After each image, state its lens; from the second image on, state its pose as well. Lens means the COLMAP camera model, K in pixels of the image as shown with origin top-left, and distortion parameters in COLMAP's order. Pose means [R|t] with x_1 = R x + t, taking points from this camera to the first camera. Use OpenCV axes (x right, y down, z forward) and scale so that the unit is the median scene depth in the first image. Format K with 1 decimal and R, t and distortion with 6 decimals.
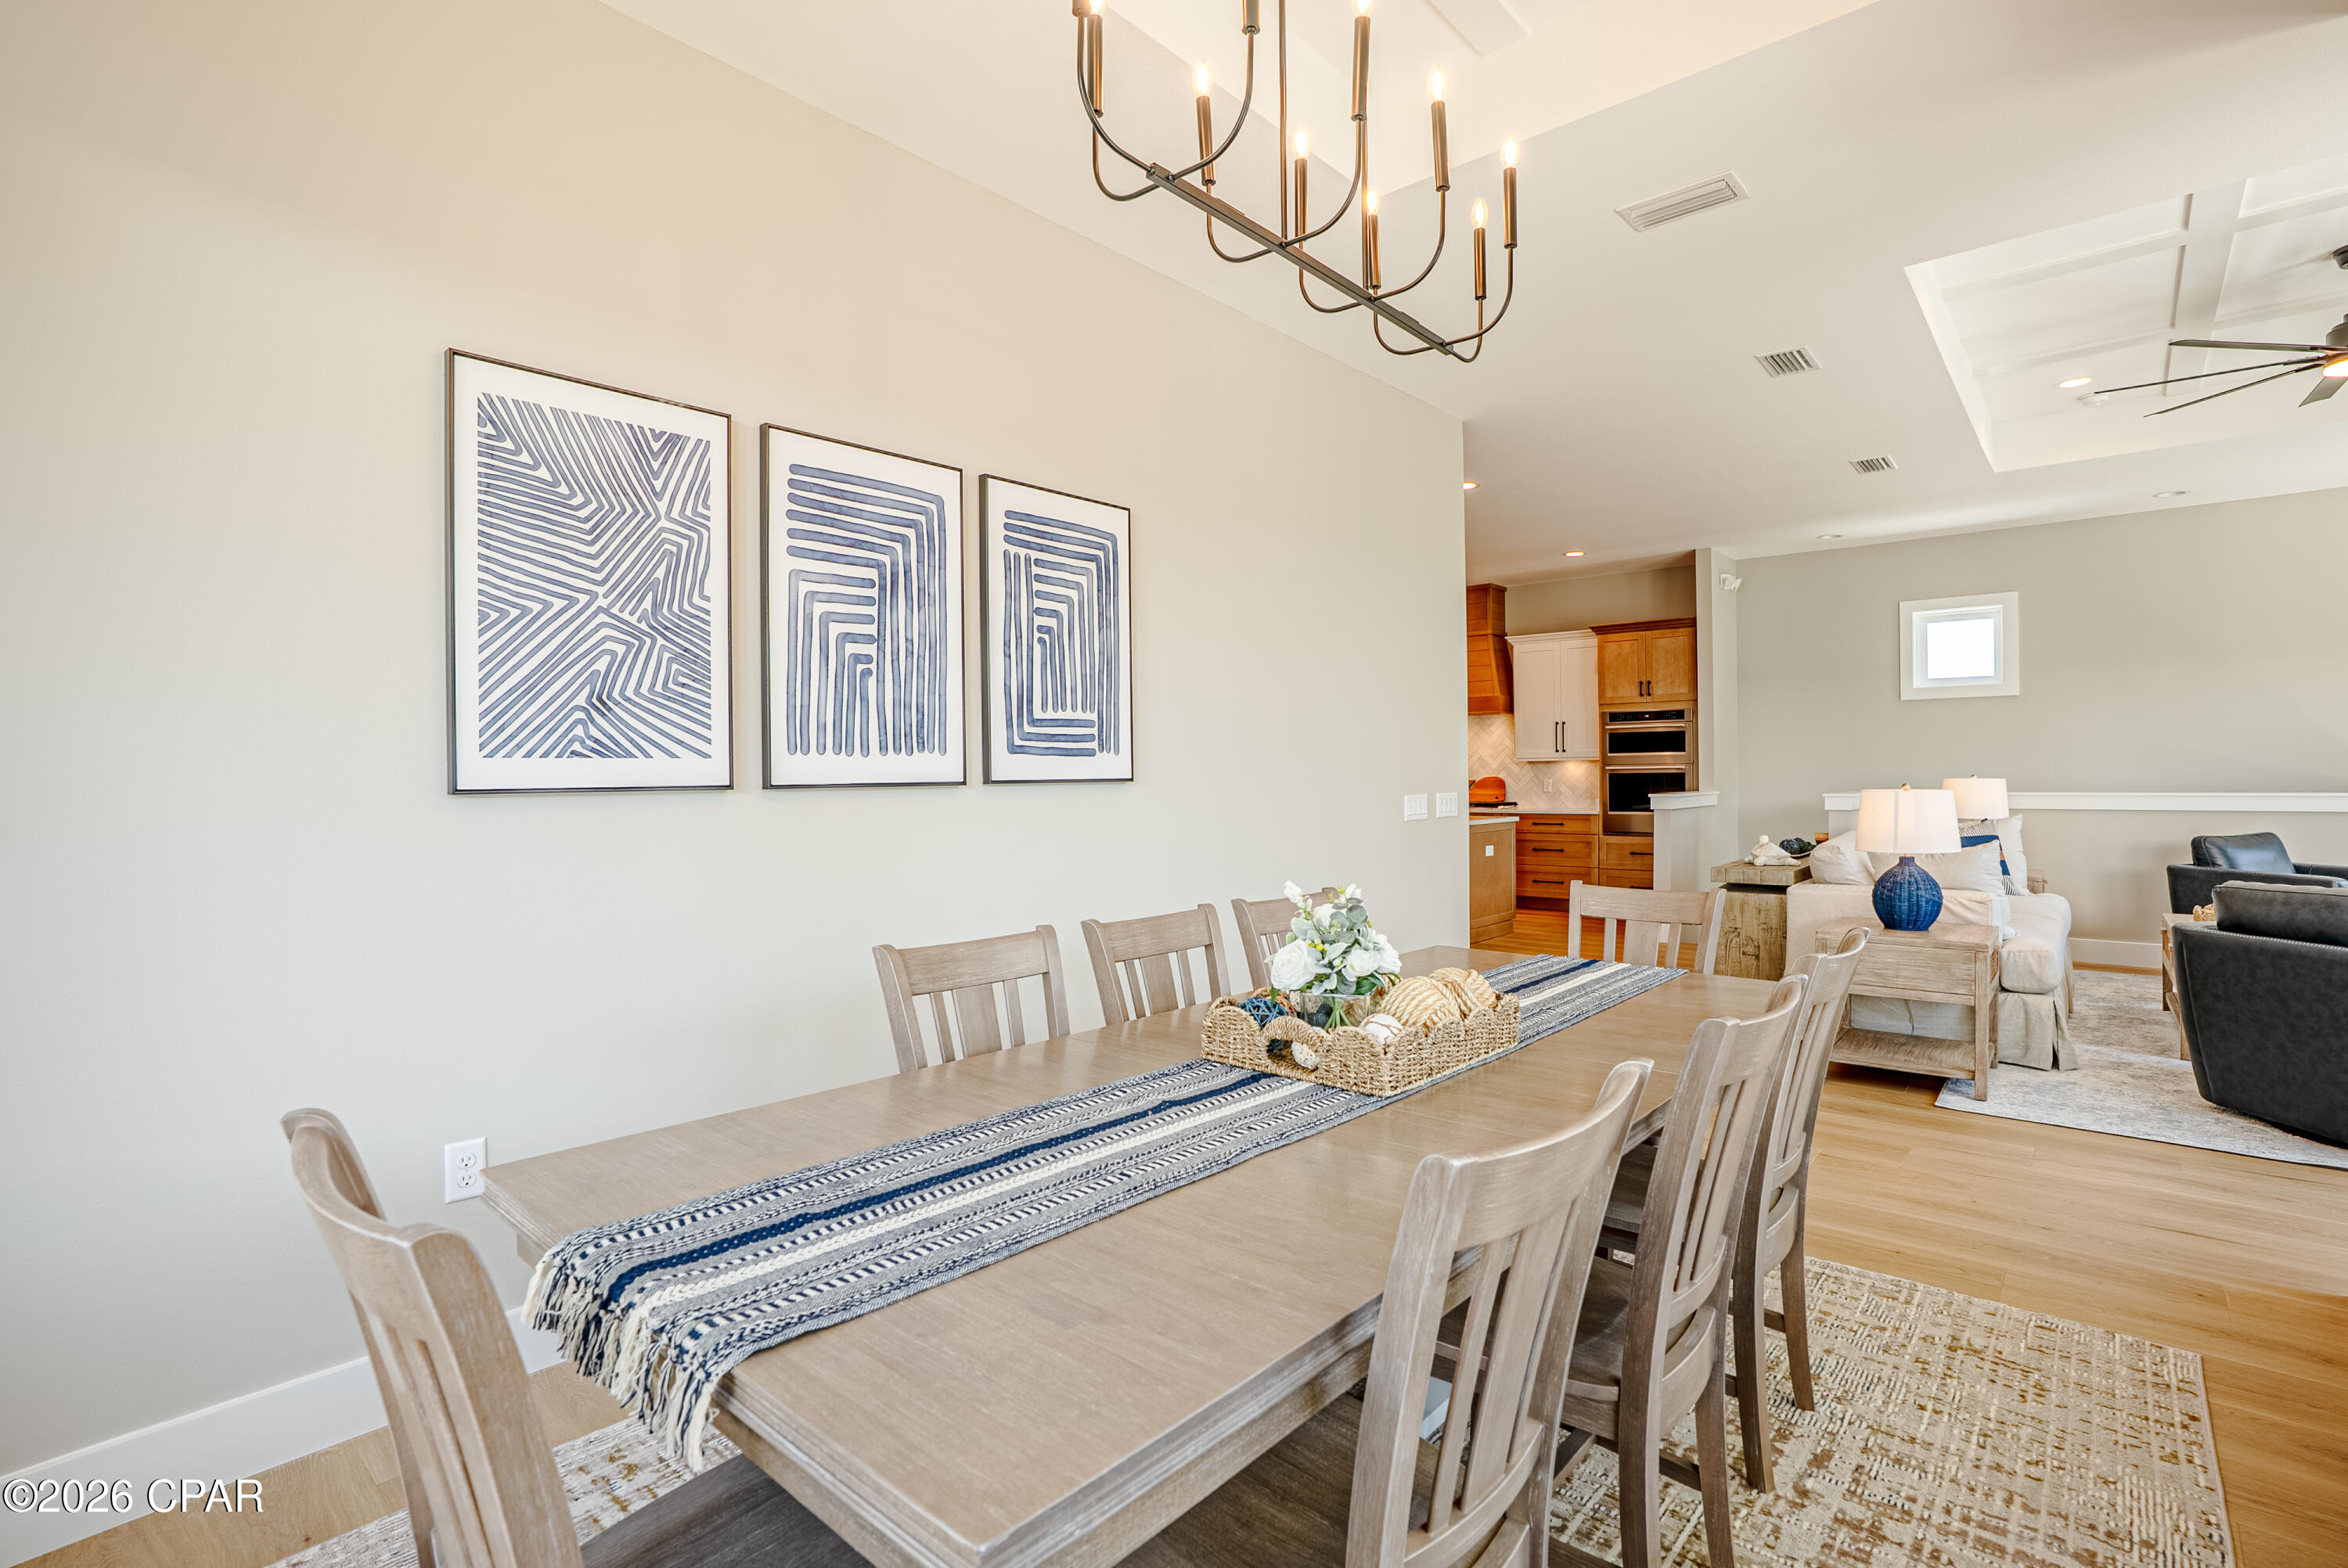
lens RADIAL K [[1073.7, 0, 1167.5], [0, 1073.7, 782.6], [0, 0, 1]] dist [-0.015789, 0.000554]
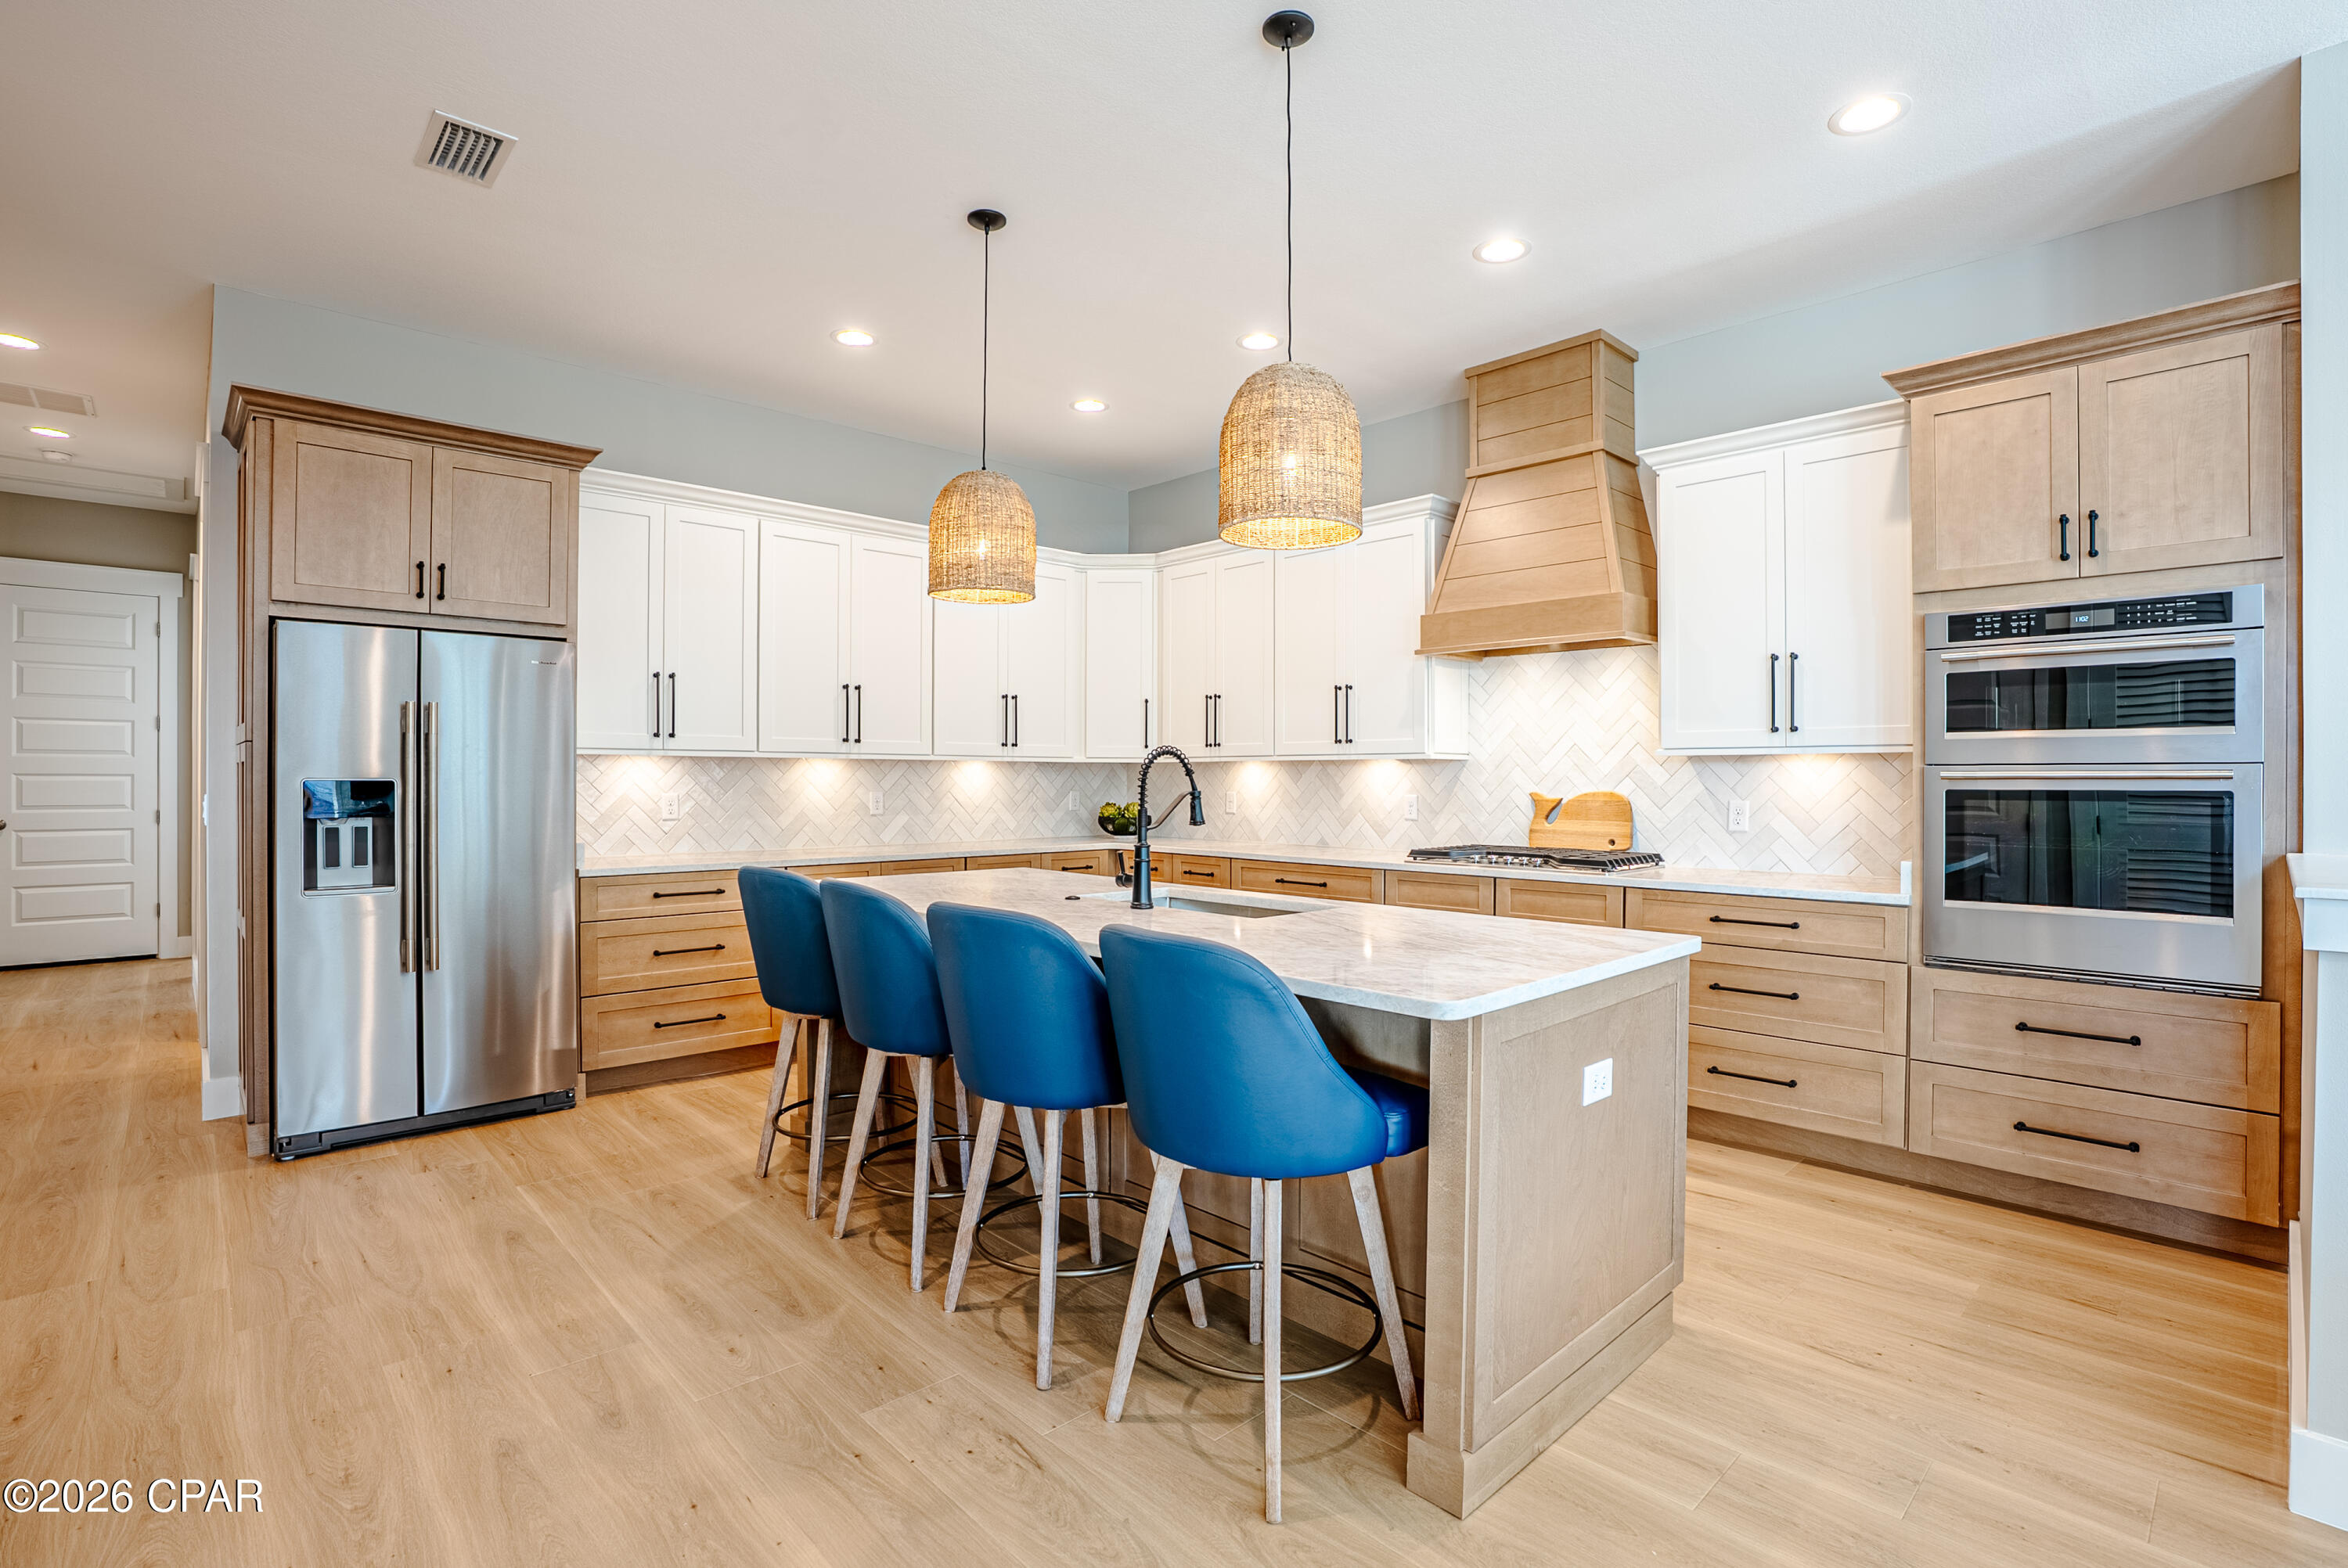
lens RADIAL K [[1073.7, 0, 1182.0], [0, 1073.7, 779.7], [0, 0, 1]] dist [-0.015789, 0.000554]
pose [[0.997127, 0.003115, -0.075688, 0.187337], [-0.003274, 0.999993, -0.001977, -0.010515], [0.075681, 0.002219, 0.997130, 0.627030]]
